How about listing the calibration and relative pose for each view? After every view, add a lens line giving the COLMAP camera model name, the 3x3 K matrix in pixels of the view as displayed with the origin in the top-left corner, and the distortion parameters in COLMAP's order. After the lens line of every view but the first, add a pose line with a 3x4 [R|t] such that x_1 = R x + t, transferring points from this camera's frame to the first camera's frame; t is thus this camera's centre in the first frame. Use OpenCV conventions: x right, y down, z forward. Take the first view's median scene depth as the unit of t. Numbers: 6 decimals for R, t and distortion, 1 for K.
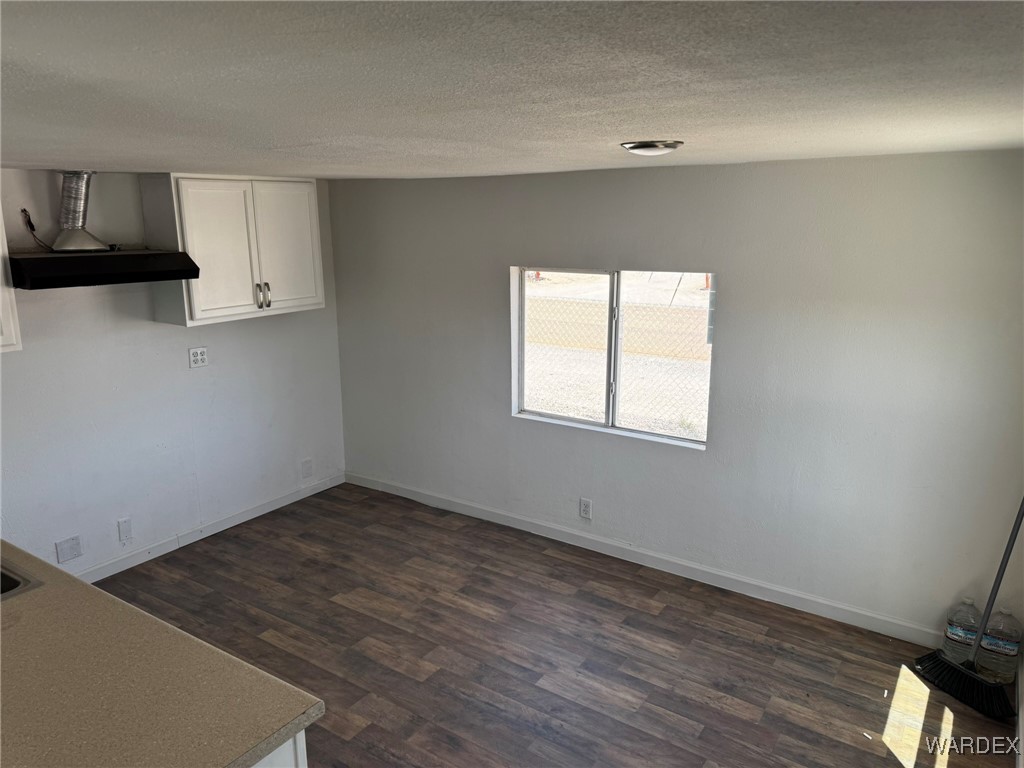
lens RADIAL K [[725.8, 0, 508.7], [0, 725.8, 385.6], [0, 0, 1]] dist [0.009333, -0.006150]
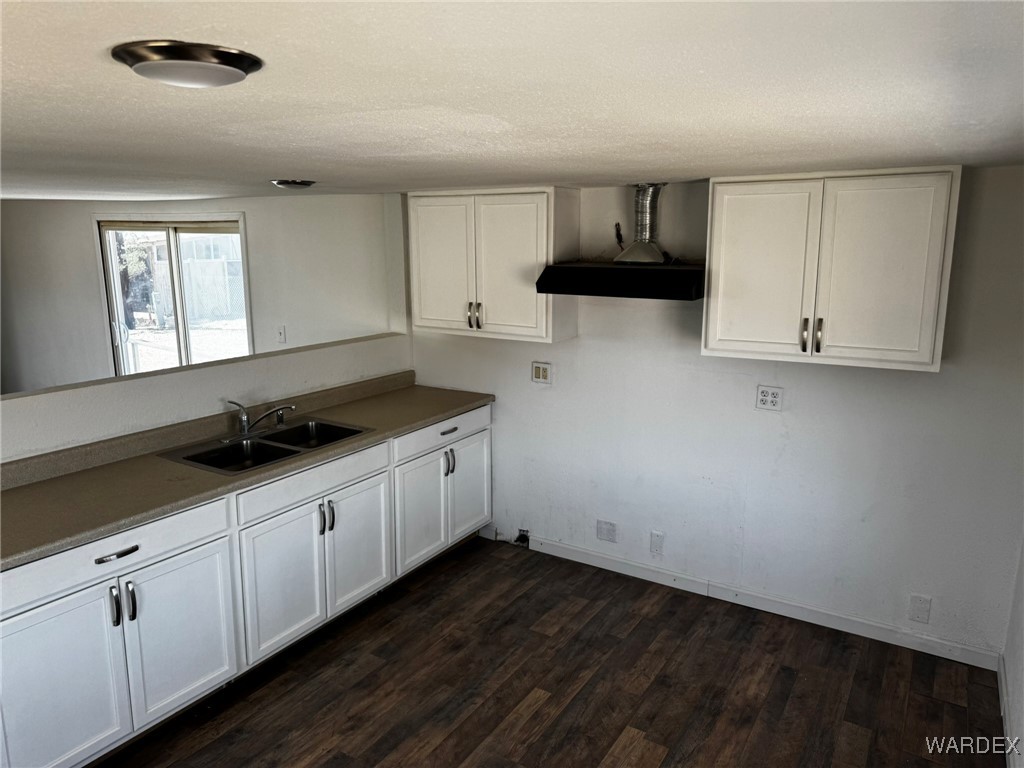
lens RADIAL K [[725.8, 0, 508.2], [0, 725.8, 379.0], [0, 0, 1]] dist [0.009333, -0.006150]
pose [[0.032463, 0.198638, -0.979535, 0.391838], [-0.220944, 0.957231, 0.186793, -0.157083], [0.974746, 0.210359, 0.074962, 0.683984]]
